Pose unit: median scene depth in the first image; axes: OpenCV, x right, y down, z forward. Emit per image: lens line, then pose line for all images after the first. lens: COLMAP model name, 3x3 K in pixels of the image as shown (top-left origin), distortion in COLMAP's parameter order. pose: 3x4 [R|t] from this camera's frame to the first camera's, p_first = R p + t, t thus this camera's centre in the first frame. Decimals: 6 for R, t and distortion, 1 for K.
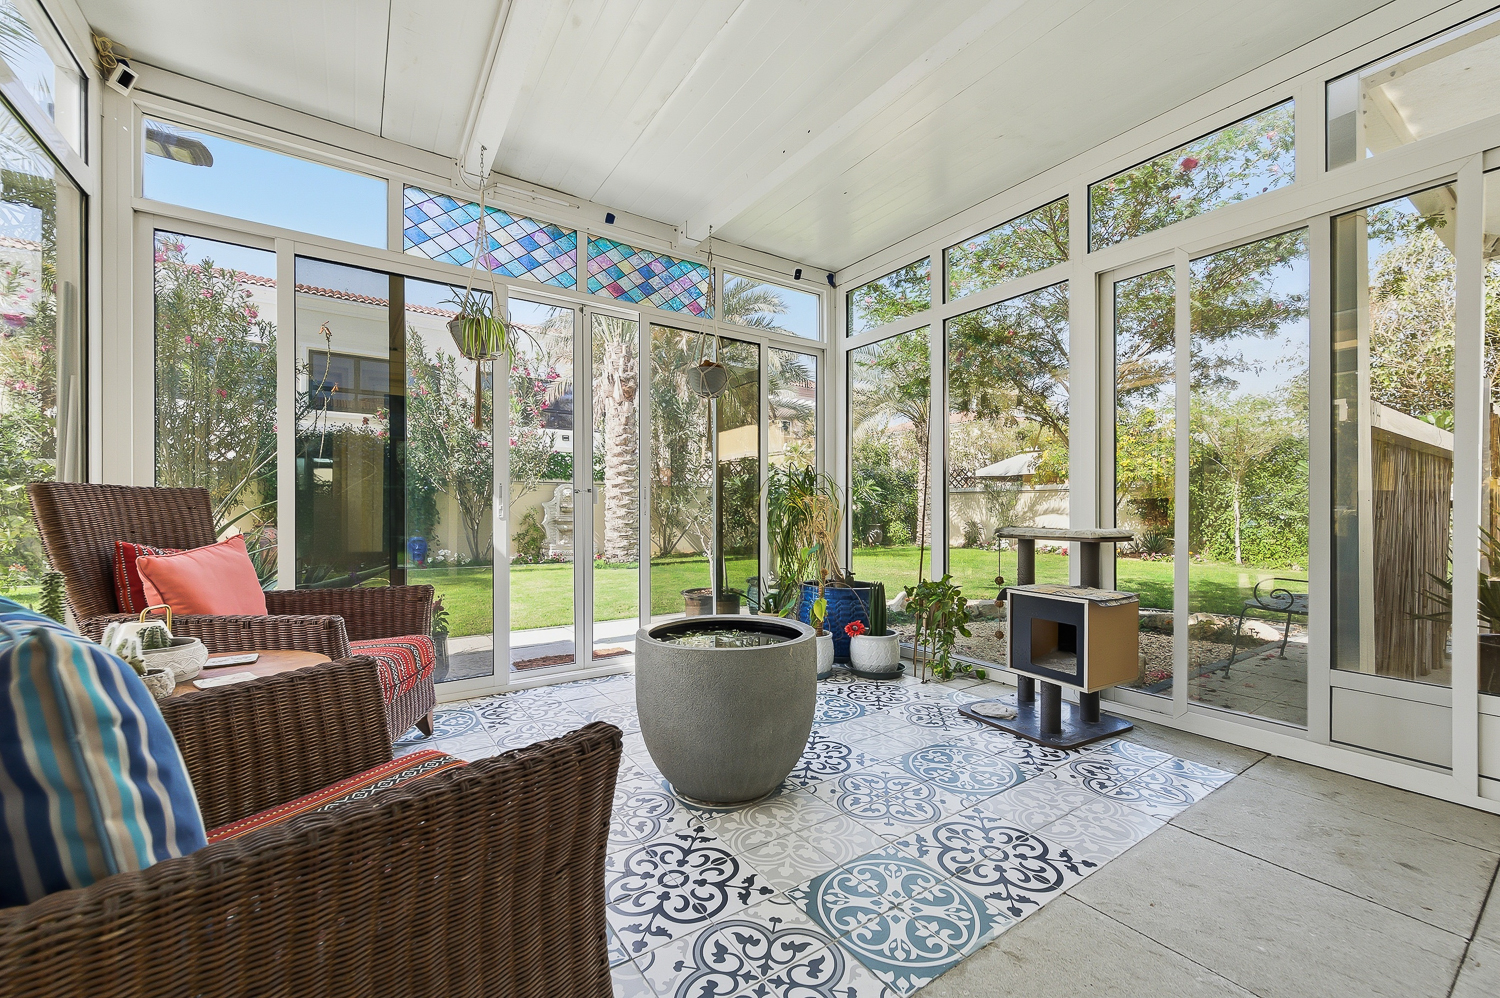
lens RADIAL K [[603.8, 0, 741.2], [0, 603.8, 506.2], [0, 0, 1]] dist [0.006232, -0.002183]
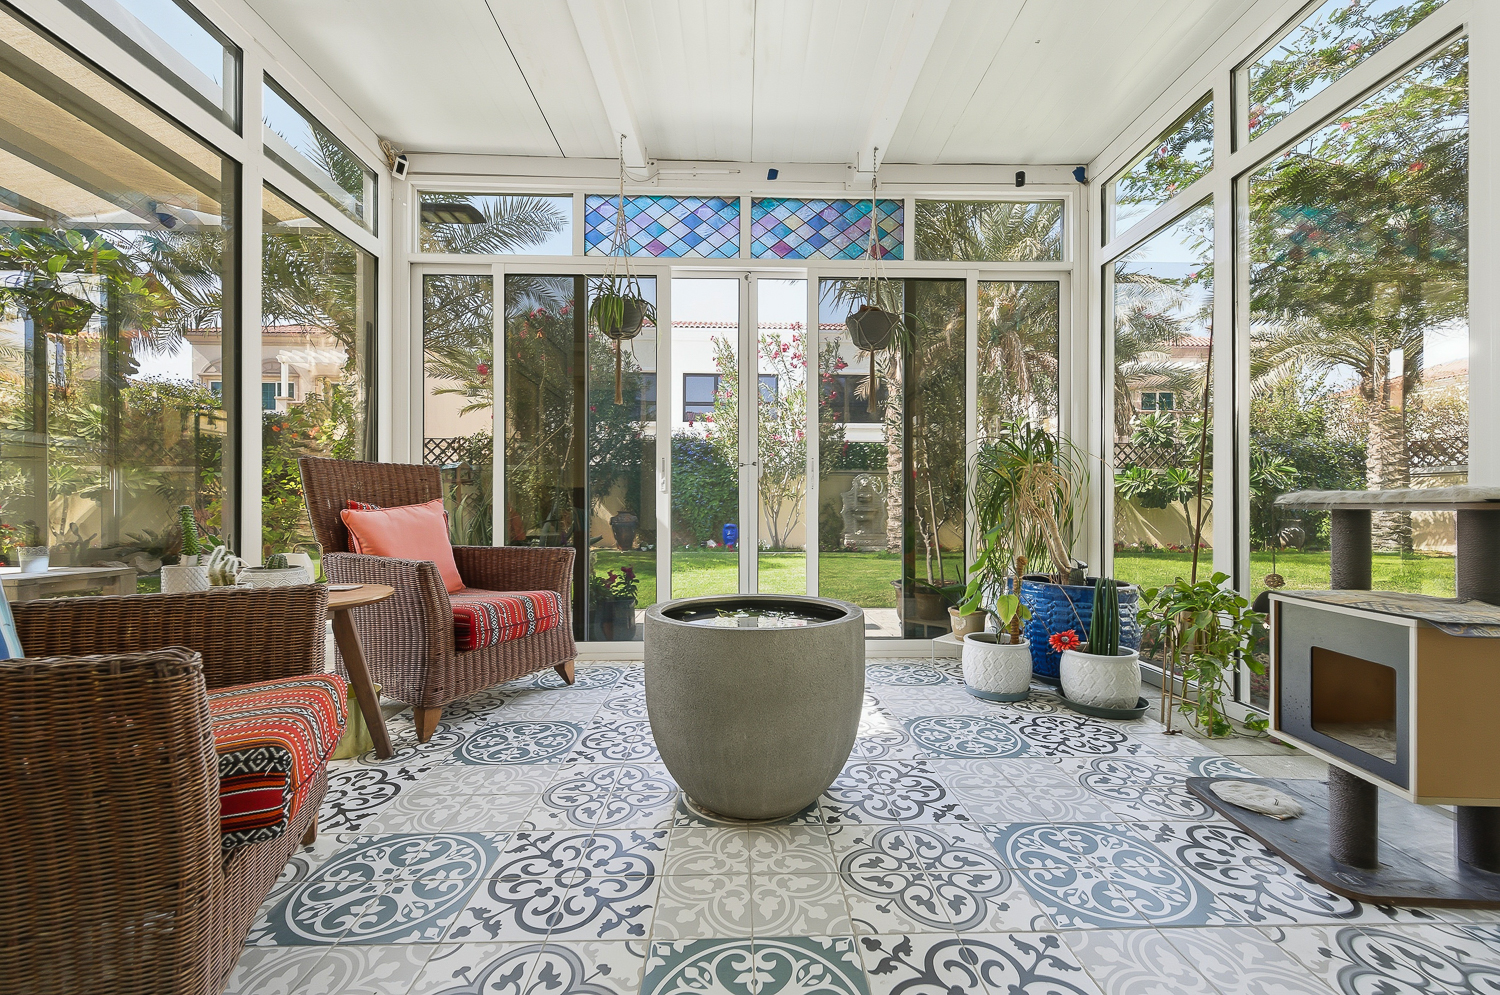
lens RADIAL K [[603.8, 0, 750.4], [0, 603.8, 502.6], [0, 0, 1]] dist [0.006232, -0.002183]
pose [[0.841831, -0.004312, -0.539725, 0.270850], [0.002534, 0.999989, -0.004037, 0.041417], [0.539736, 0.002031, 0.841832, 0.195111]]
